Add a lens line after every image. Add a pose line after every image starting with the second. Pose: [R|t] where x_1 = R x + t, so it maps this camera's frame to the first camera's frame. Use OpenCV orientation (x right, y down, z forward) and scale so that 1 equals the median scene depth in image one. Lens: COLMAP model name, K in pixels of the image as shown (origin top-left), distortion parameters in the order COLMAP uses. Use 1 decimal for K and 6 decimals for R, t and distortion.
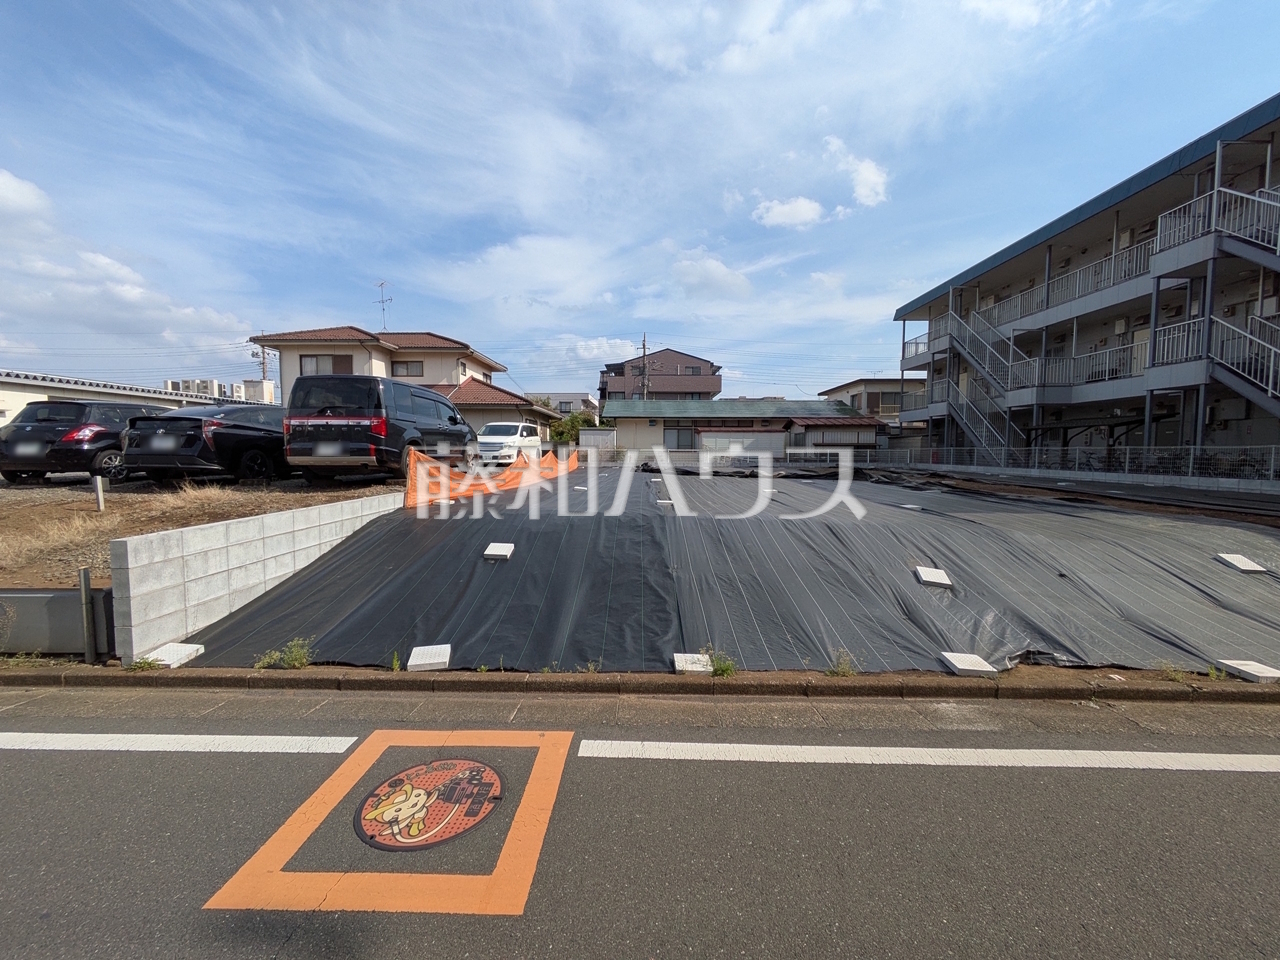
lens RADIAL K [[505.5, 0, 643.0], [0, 505.5, 479.1], [0, 0, 1]] dist [0.001333, 0.000500]
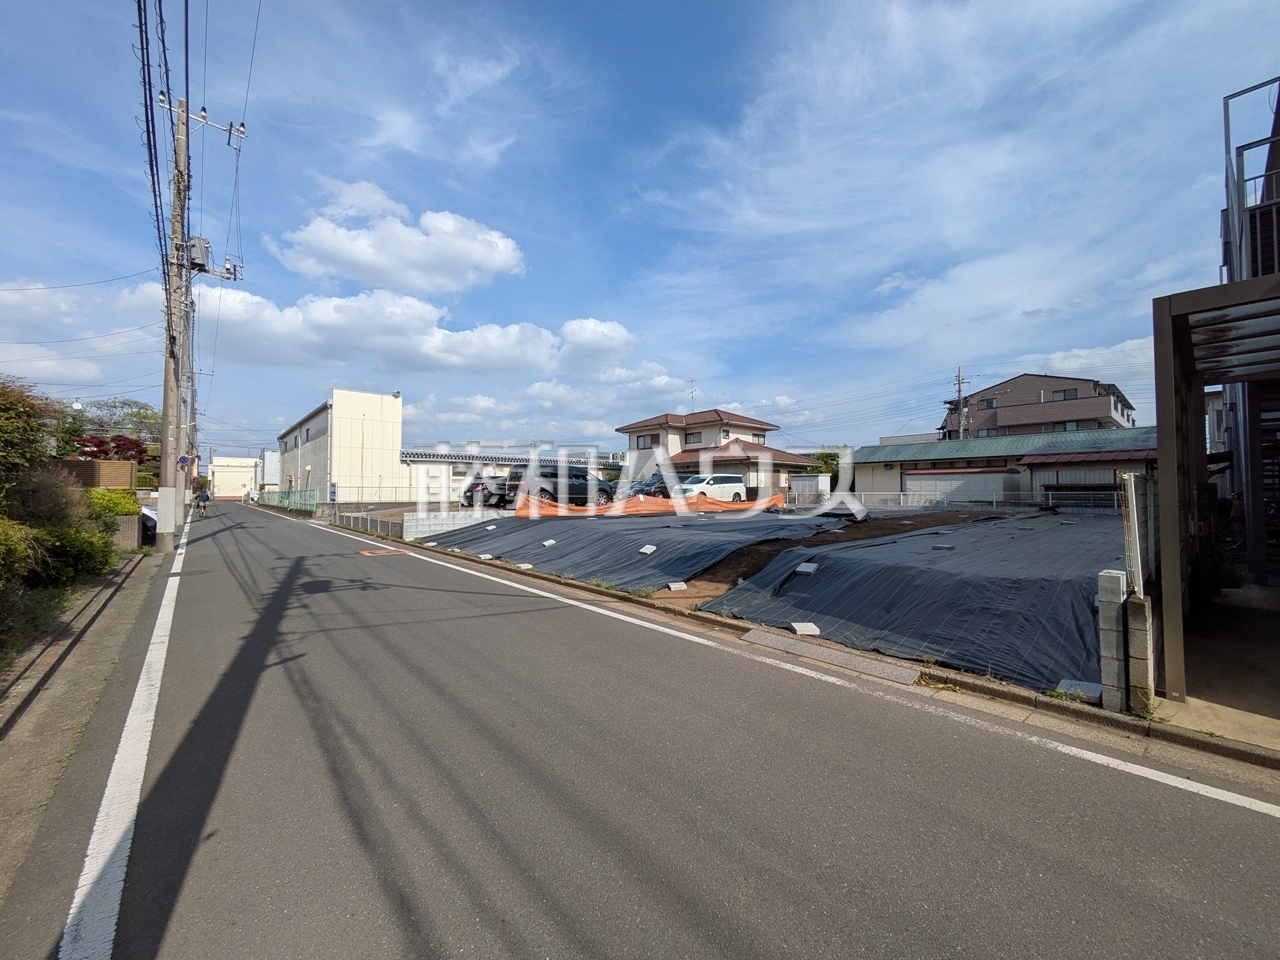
lens RADIAL K [[494.7, 0, 634.9], [0, 494.7, 442.7], [0, 0, 1]] dist [-0.026025, 0.000106]
pose [[0.657099, -0.078006, -0.749757, 1.000443], [-0.042331, 0.989243, -0.140022, 0.006157], [0.752614, 0.123747, 0.646729, -0.110883]]
